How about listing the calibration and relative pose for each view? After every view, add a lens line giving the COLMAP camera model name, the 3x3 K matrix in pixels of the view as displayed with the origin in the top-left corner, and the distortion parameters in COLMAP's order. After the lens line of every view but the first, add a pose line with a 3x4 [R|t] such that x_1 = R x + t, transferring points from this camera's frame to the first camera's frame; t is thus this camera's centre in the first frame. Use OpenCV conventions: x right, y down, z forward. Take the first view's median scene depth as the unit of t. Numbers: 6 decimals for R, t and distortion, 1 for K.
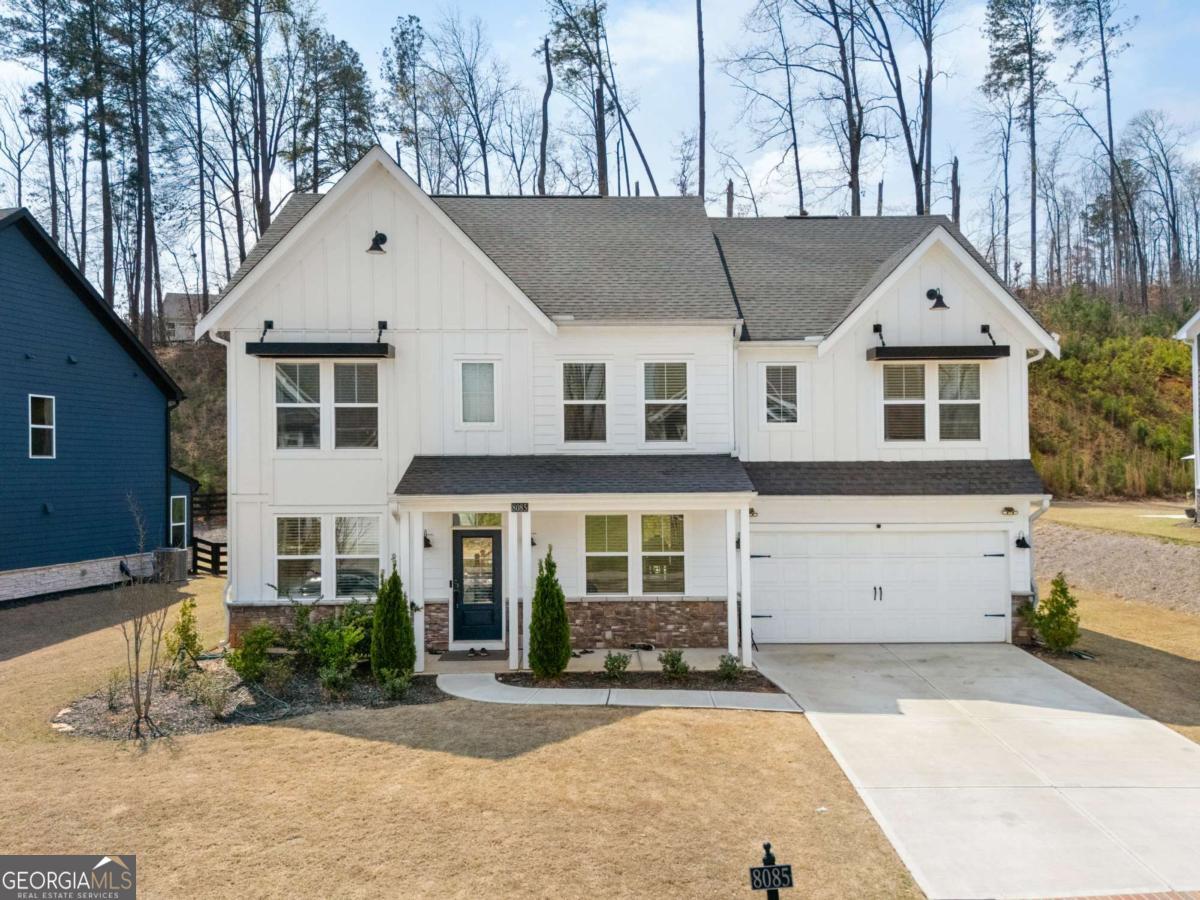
lens RADIAL K [[1015.7, 0, 600.0], [0, 1015.7, 450.0], [0, 0, 1]] dist [0.078700, -0.080213]
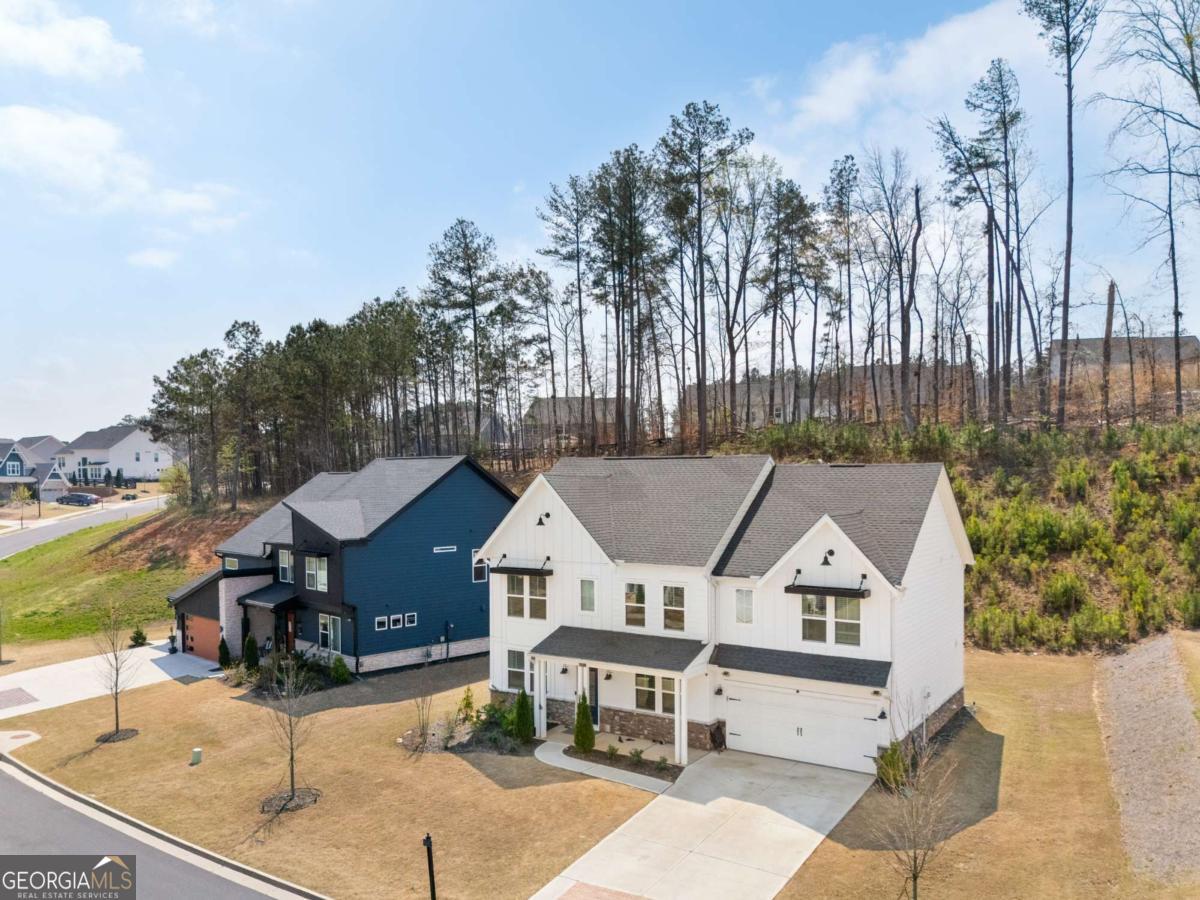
lens RADIAL K [[1015.7, 0, 600.0], [0, 1015.7, 450.0], [0, 0, 1]] dist [0.078700, -0.080213]
pose [[0.813212, 0.000698, -0.581967, 1.018920], [0.010457, 0.999820, 0.015811, -0.361905], [0.581873, -0.018943, 0.813059, -0.550123]]
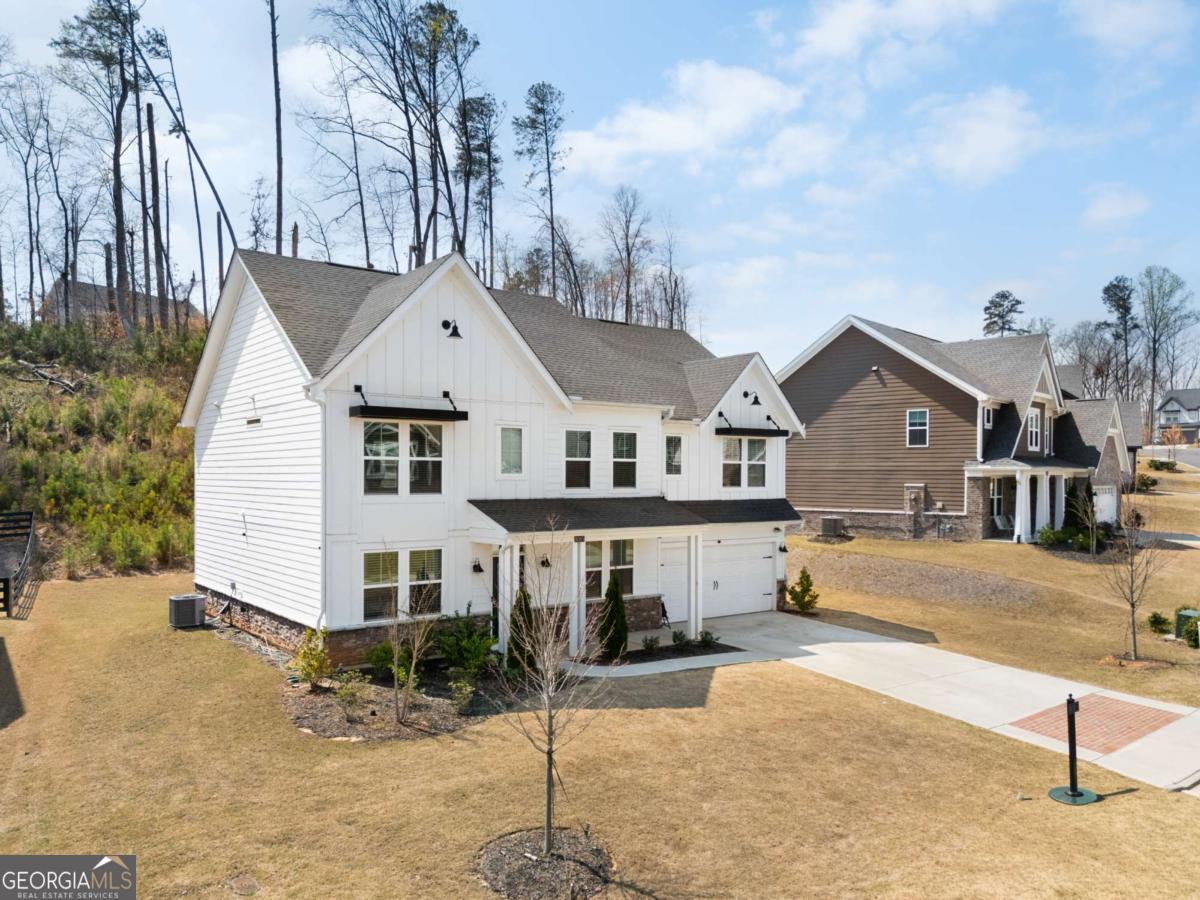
lens RADIAL K [[899.0, 0, 628.8], [0, 899.0, 479.6], [0, 0, 1]] dist [0.062058, -0.002557]
pose [[0.805241, 0.006628, 0.592911, -0.678063], [-0.018484, 0.999732, 0.013928, -0.038214], [-0.592660, -0.022175, 0.805148, -0.015412]]
